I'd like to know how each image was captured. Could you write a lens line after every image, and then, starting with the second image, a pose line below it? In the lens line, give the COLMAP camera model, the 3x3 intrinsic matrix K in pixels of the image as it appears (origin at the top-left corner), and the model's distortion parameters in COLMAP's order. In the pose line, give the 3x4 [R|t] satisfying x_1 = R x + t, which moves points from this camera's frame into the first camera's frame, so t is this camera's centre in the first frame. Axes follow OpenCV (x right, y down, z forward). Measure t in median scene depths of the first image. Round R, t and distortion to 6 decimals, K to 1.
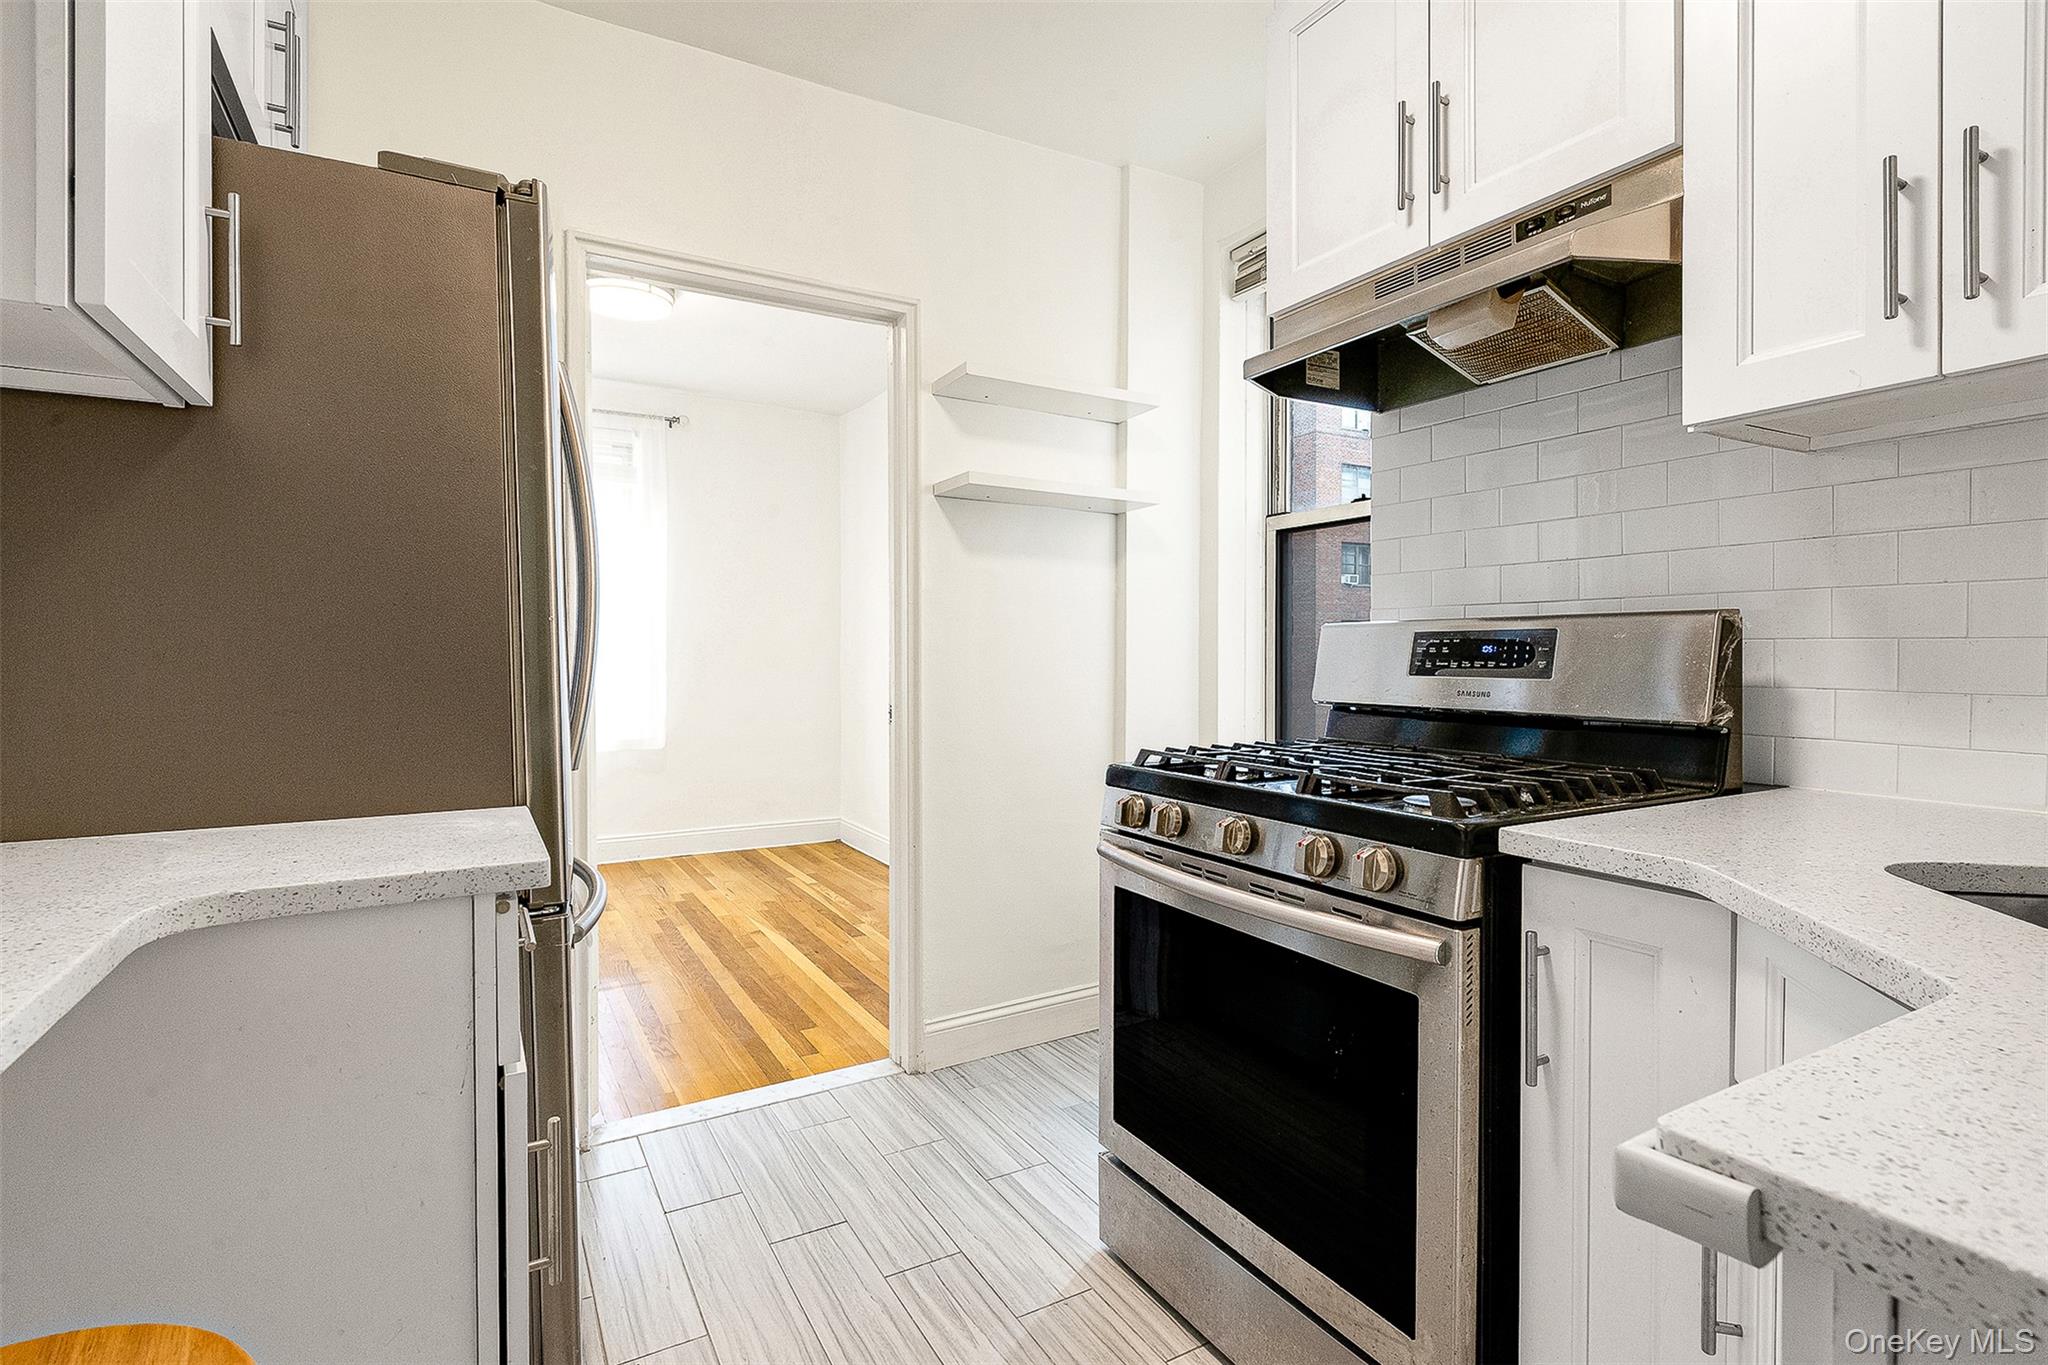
lens RADIAL K [[945.2, 0, 1036.8], [0, 945.2, 671.5], [0, 0, 1]] dist [0.000374, -0.001525]
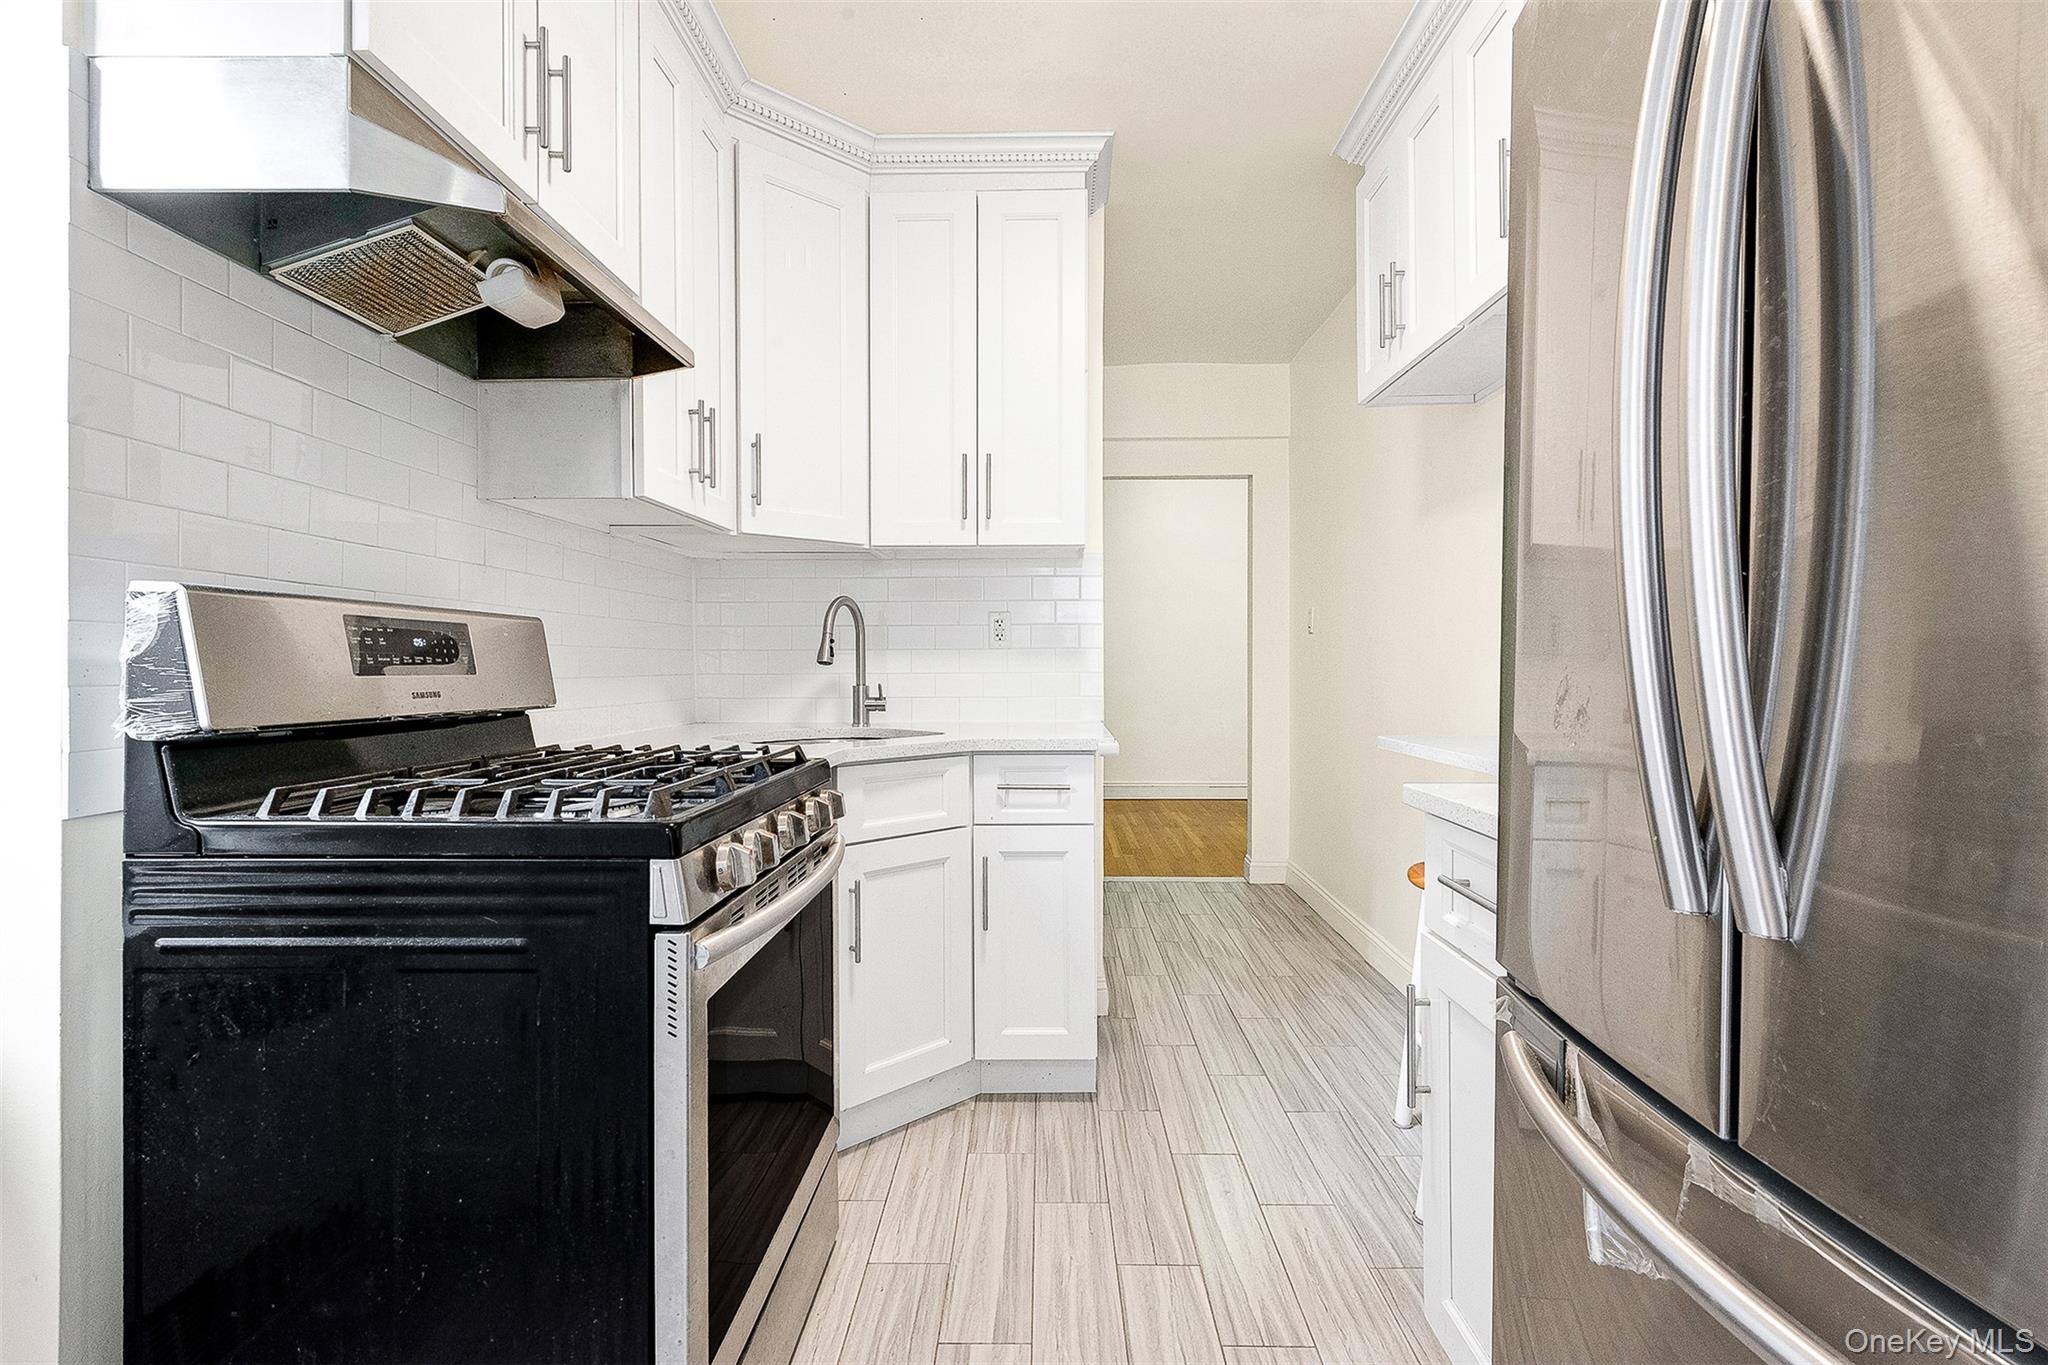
lens RADIAL K [[945.2, 0, 1031.9], [0, 945.2, 669.4], [0, 0, 1]] dist [0.000374, -0.001525]
pose [[-0.848169, -0.000386, 0.529726, -0.423330], [0.009898, 0.999814, 0.016577, -0.007237], [-0.529633, 0.019304, -0.848007, 1.356430]]
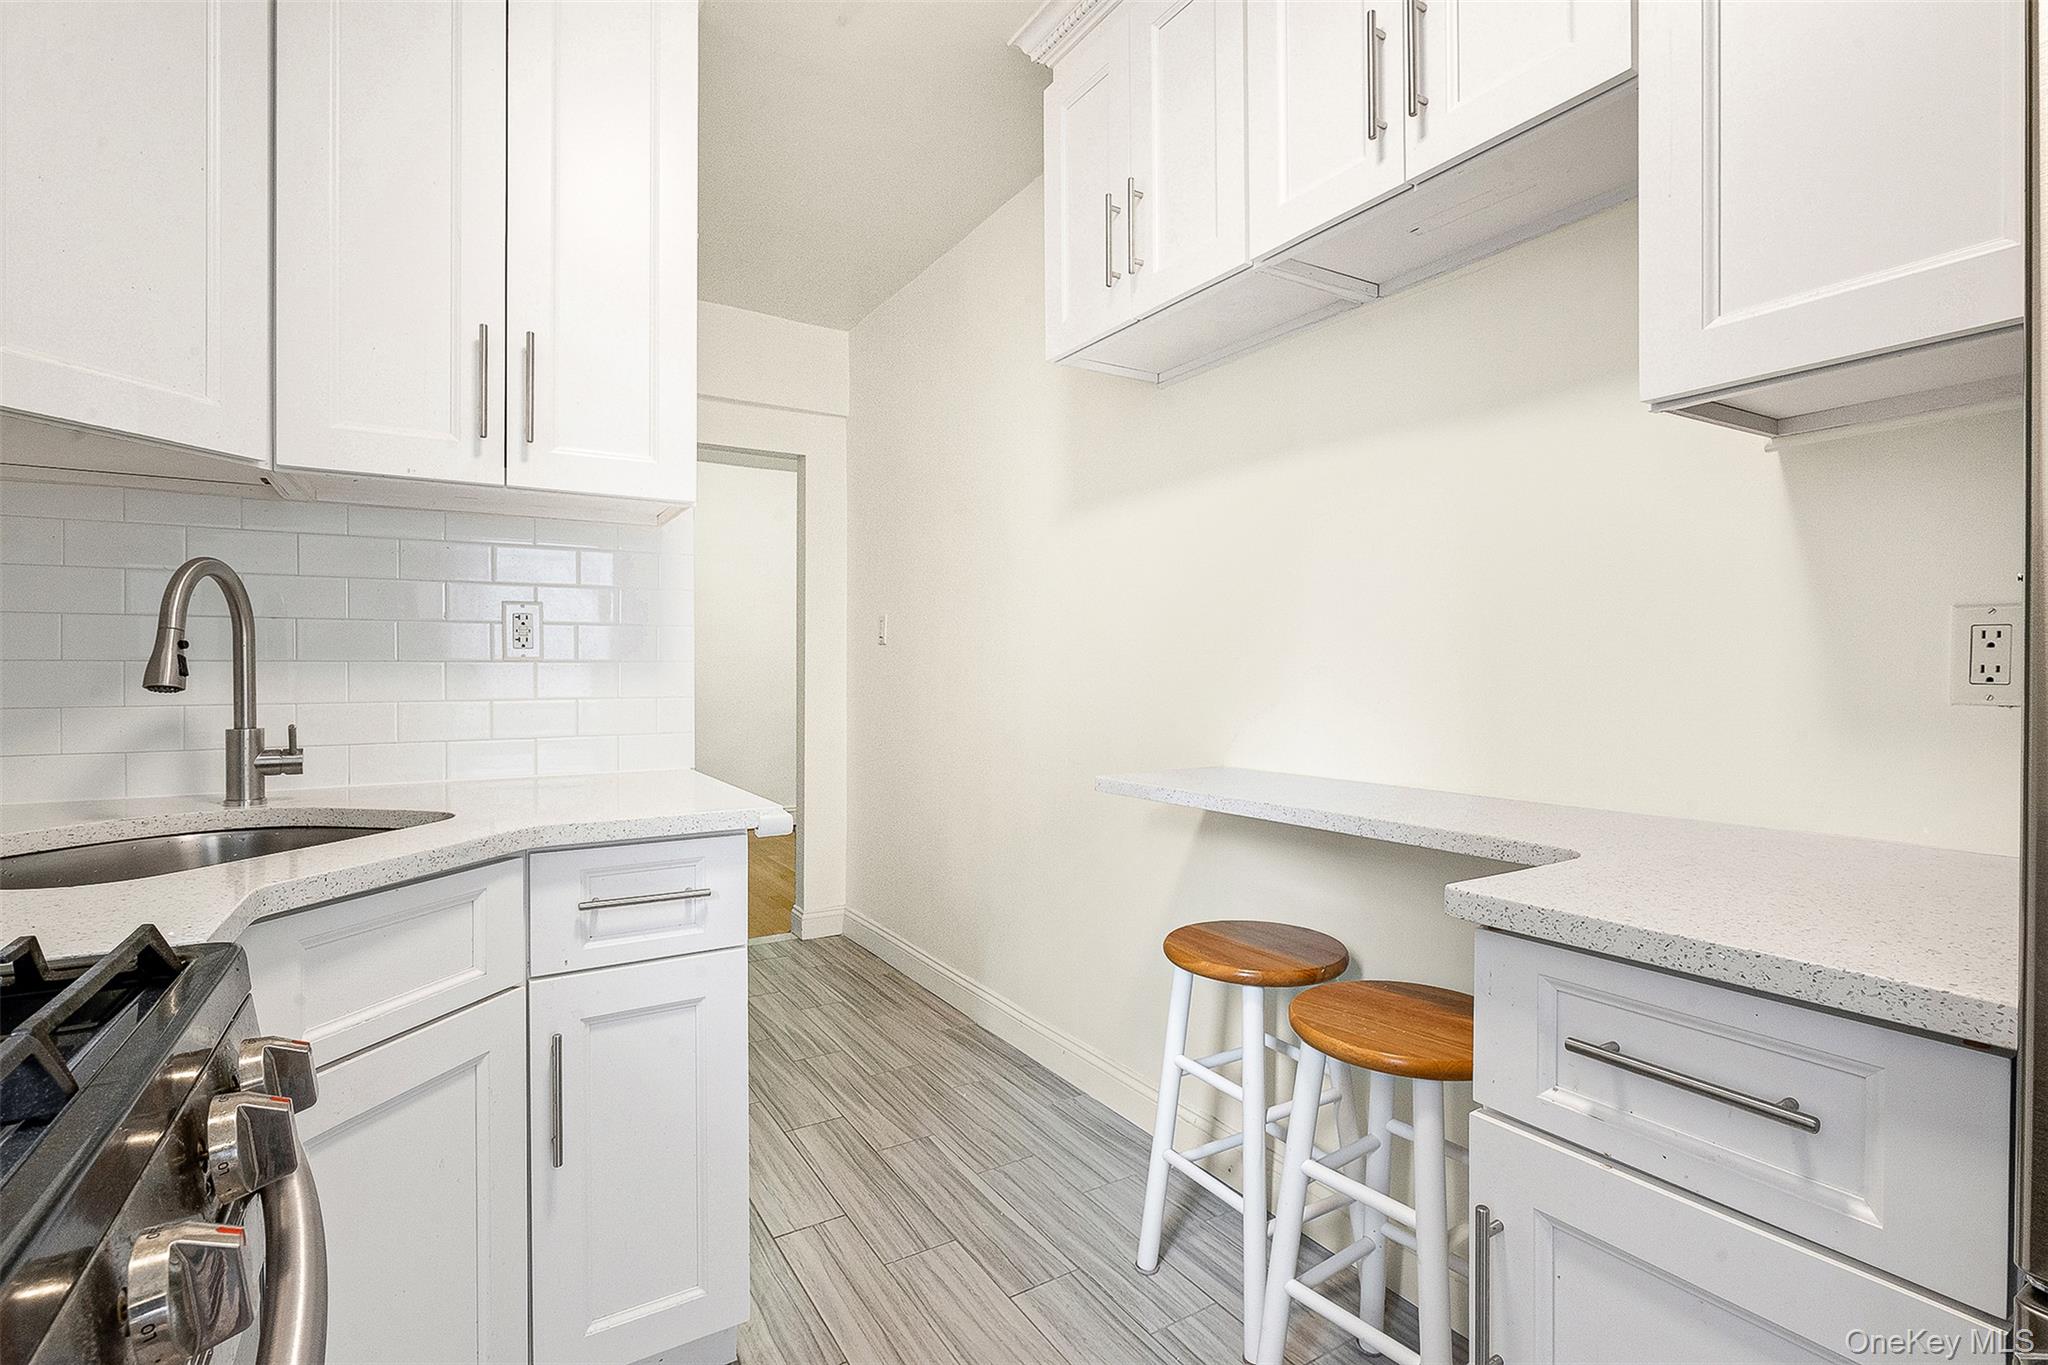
lens RADIAL K [[945.2, 0, 1027.6], [0, 945.2, 675.2], [0, 0, 1]] dist [0.000374, -0.001525]
pose [[-0.999923, 0.001872, -0.012306, -0.048894], [0.001686, 0.999884, 0.015155, -0.015531], [0.012333, 0.015134, -0.999809, 1.032643]]
